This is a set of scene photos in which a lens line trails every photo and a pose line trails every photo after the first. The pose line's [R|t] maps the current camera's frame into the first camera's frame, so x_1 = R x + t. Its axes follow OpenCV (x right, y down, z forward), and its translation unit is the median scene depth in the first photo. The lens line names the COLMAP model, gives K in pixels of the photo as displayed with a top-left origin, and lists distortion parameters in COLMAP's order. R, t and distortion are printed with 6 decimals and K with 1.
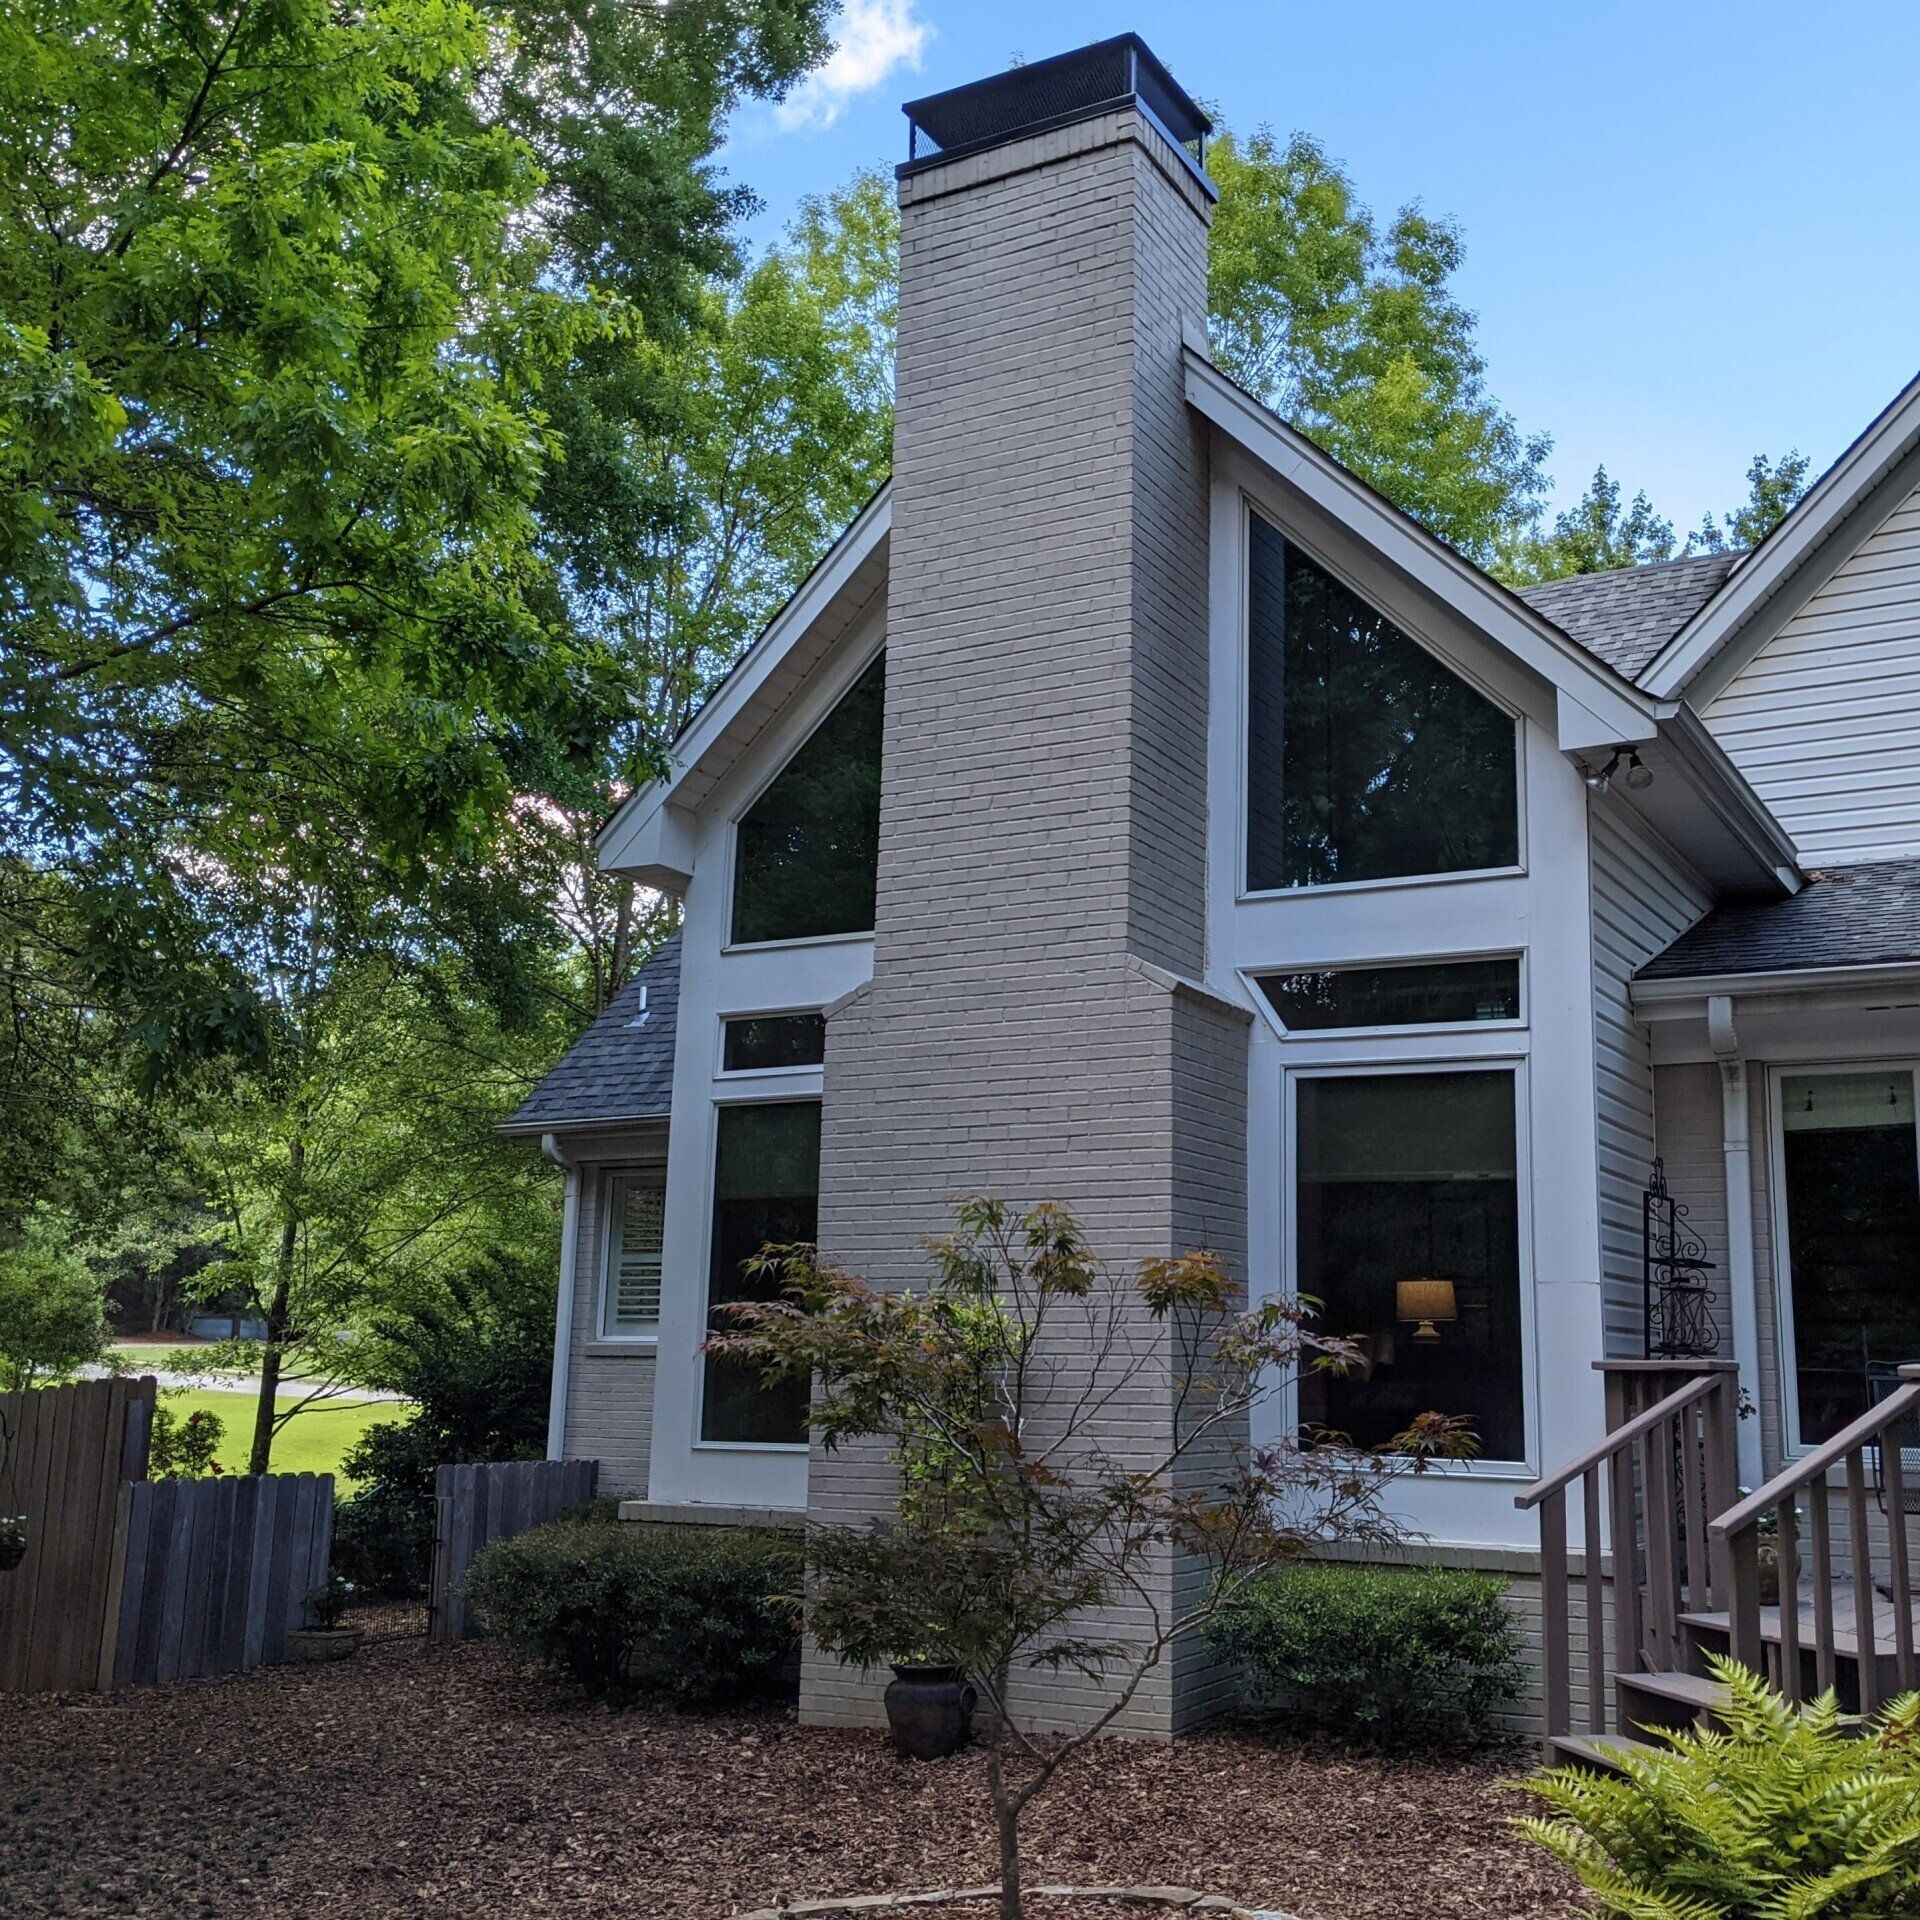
lens RADIAL K [[1892.2, 0, 960.2], [0, 1892.2, 1014.3], [0, 0, 1]] dist [-0.004460, -0.252510]
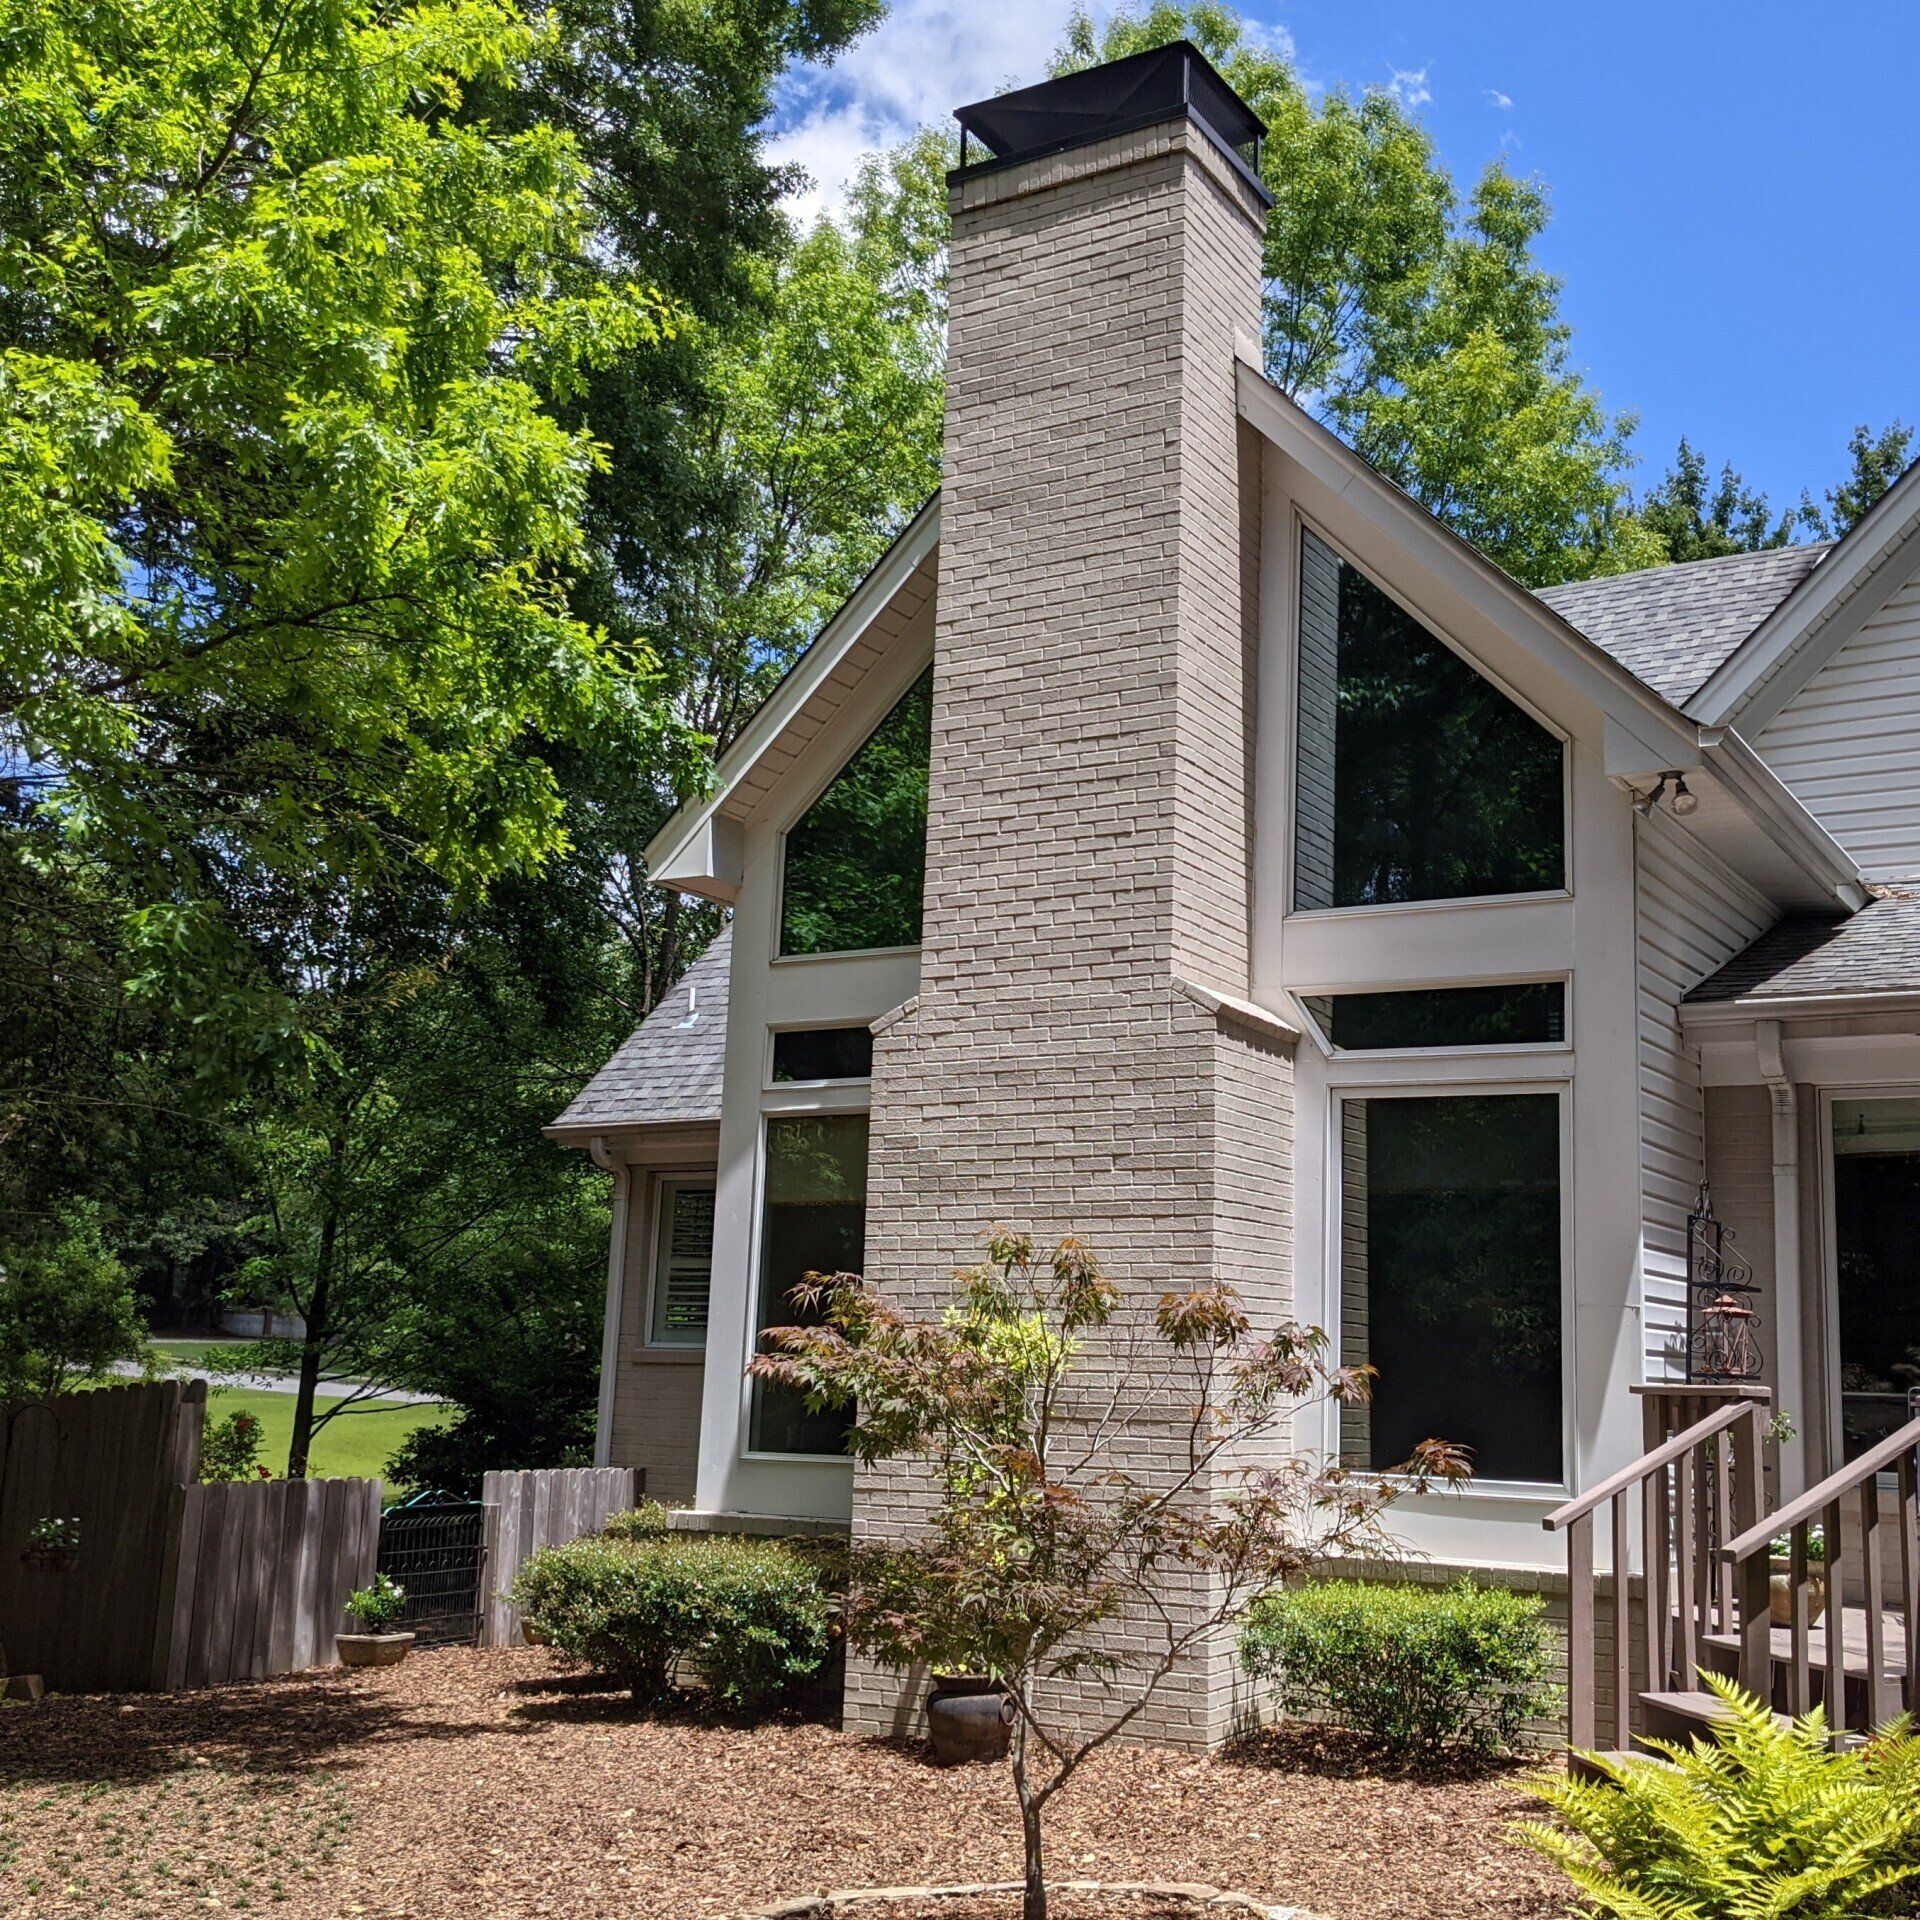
lens RADIAL K [[2251.8, 0, 960.0], [0, 2251.8, 960.0], [0, 0, 1]] dist [0.014496, -0.503463]
pose [[0.998986, 0.003860, -0.044867, 0.029599], [-0.003316, 0.999920, 0.012188, -0.054219], [0.044910, -0.012027, 0.998919, -0.200762]]
